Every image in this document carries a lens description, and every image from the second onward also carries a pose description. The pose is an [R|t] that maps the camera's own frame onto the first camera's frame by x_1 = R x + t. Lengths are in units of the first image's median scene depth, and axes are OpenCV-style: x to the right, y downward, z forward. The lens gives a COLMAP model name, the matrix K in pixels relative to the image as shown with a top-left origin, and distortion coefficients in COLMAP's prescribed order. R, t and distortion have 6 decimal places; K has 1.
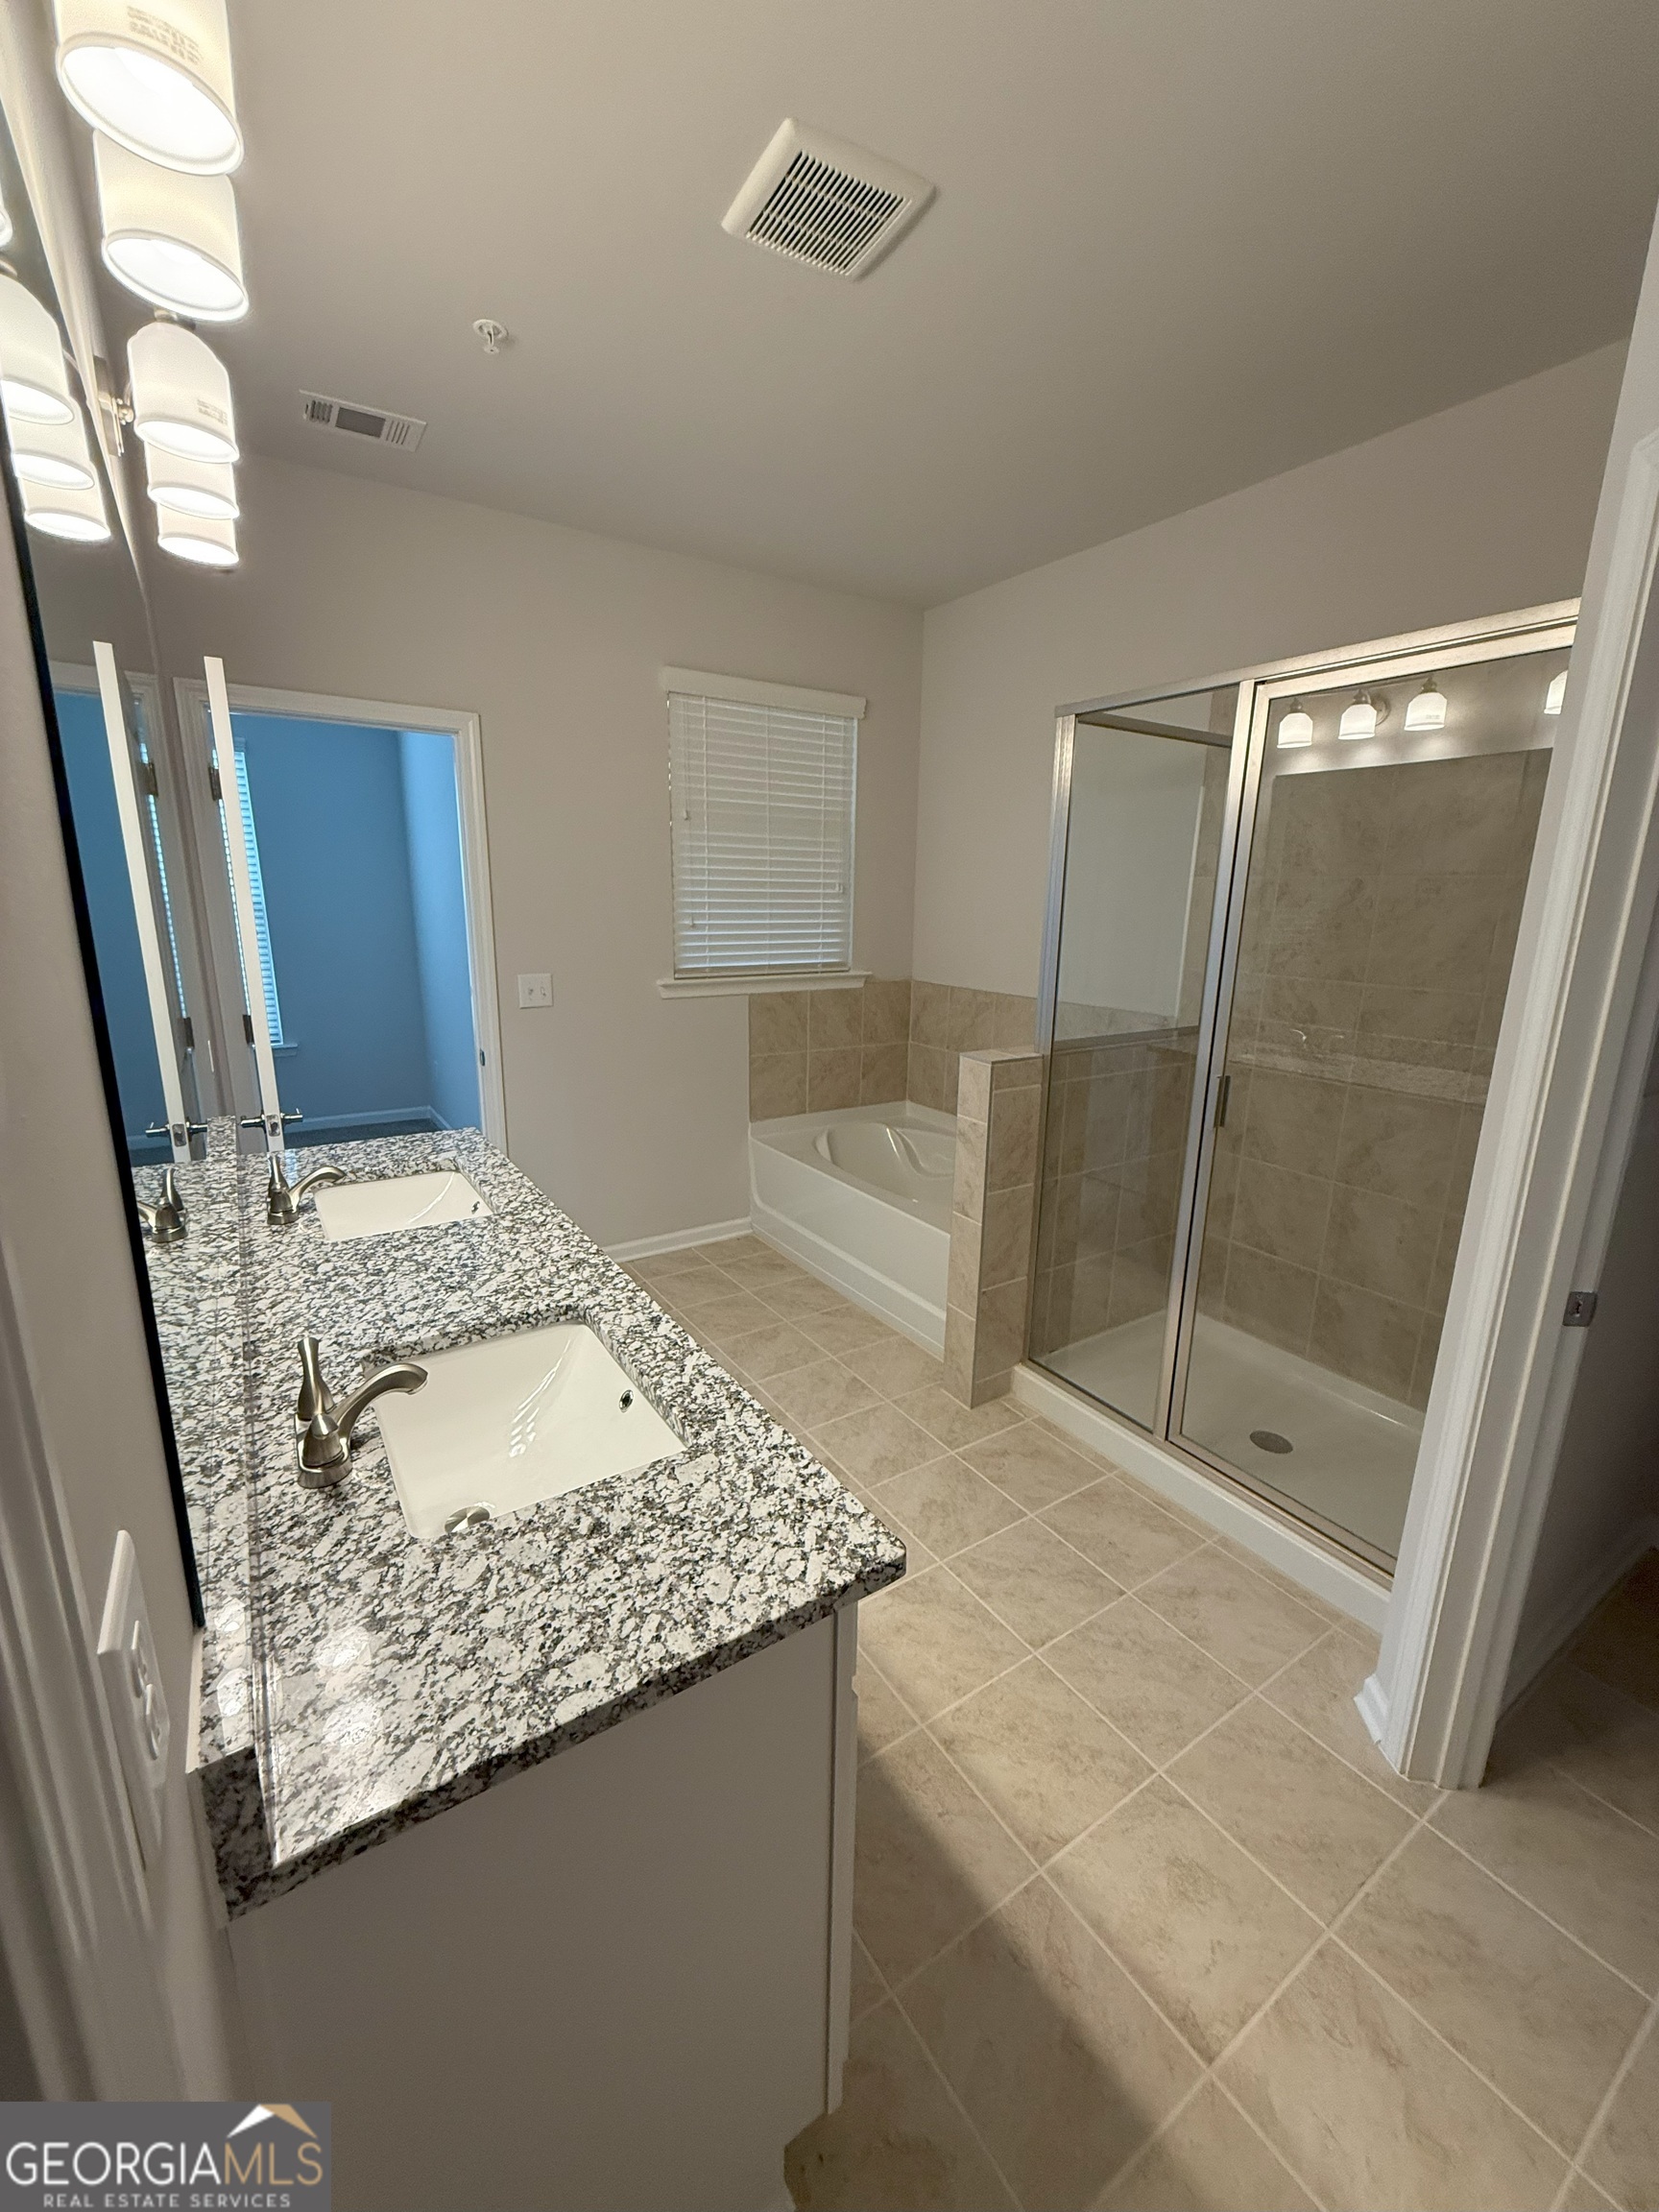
lens RADIAL K [[879.3, 0, 825.6], [0, 879.3, 1103.8], [0, 0, 1]] dist [0.000526, 0.000083]
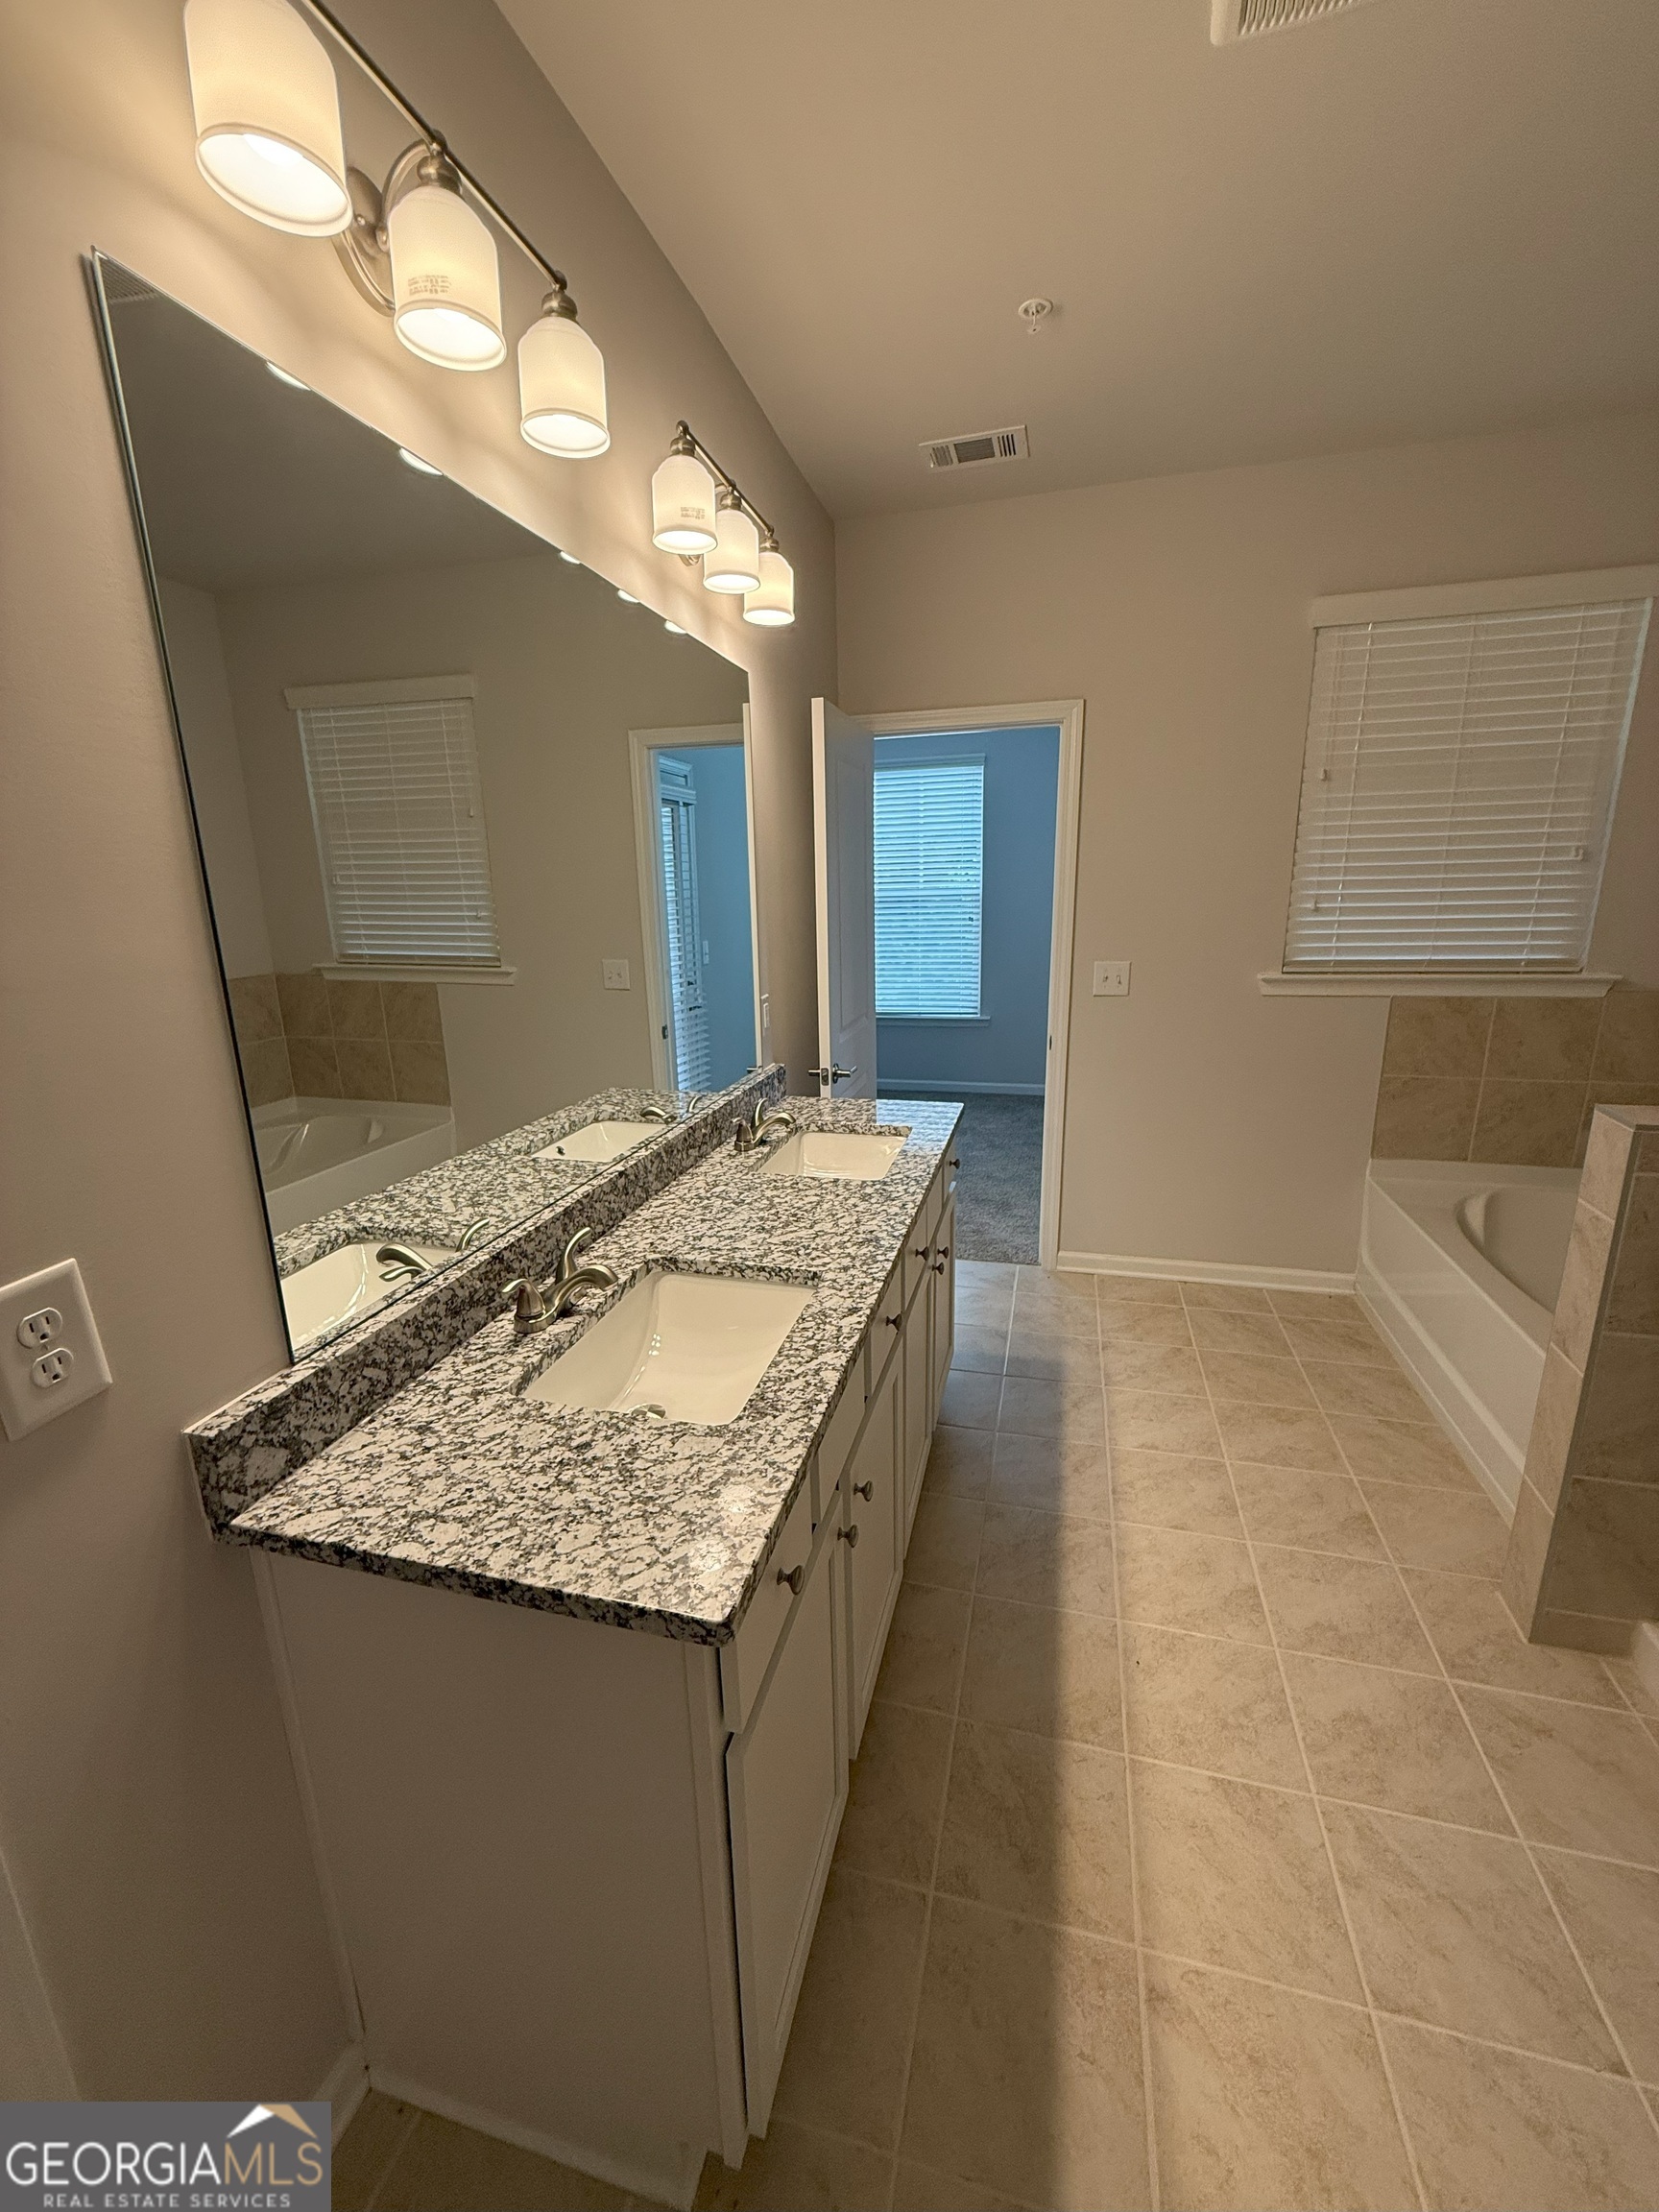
lens RADIAL K [[879.3, 0, 827.2], [0, 879.3, 1103.5], [0, 0, 1]] dist [0.000526, 0.000083]
pose [[0.665731, 0.150691, -0.730818, 0.388425], [-0.140639, 0.987183, 0.075439, -0.044221], [0.732819, 0.052560, 0.678391, 0.243455]]
